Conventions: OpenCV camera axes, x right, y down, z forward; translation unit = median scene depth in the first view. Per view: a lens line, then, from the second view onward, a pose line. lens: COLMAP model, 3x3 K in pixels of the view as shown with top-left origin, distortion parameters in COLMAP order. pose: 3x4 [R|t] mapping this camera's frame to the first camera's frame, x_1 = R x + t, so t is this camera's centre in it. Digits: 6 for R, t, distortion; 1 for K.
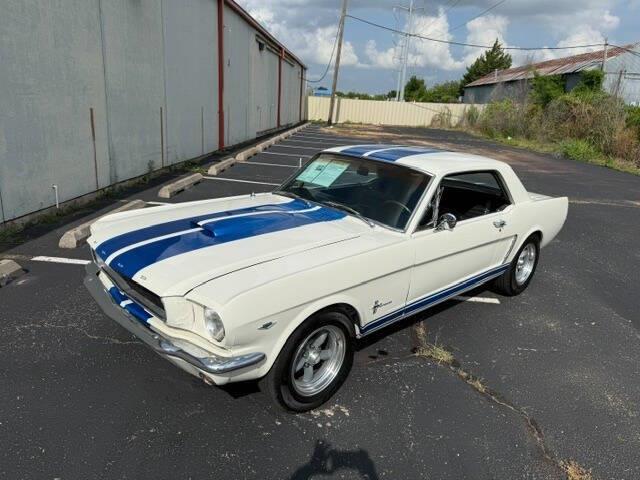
lens RADIAL K [[453.0, 0, 318.0], [0, 453.0, 240.0], [0, 0, 1]] dist [0.040290, -0.050538]
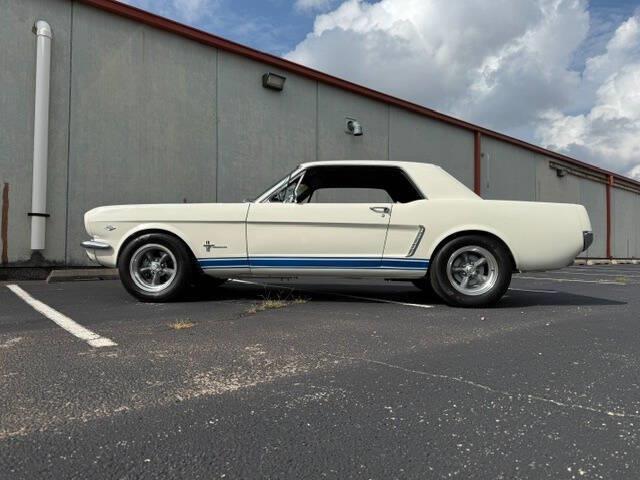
lens RADIAL K [[453.0, 0, 317.4], [0, 453.0, 241.9], [0, 0, 1]] dist [0.040290, -0.050538]
pose [[0.691218, -0.068356, -0.719406, 0.980503], [-0.180137, 0.947792, -0.263136, 0.317155], [0.699834, 0.311476, 0.642817, 0.232542]]
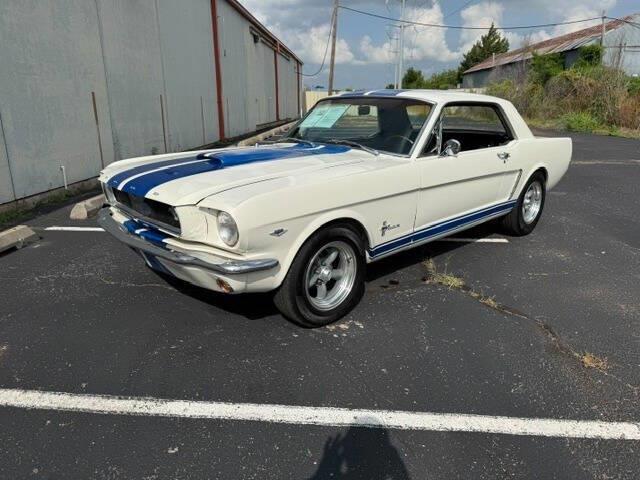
lens RADIAL K [[453.0, 0, 315.2], [0, 453.0, 244.3], [0, 0, 1]] dist [0.040290, -0.050538]
pose [[0.998050, -0.059211, -0.019745, -0.006108], [0.059380, 0.998202, 0.008117, 0.118405], [0.019229, -0.009273, 0.999772, -0.011753]]
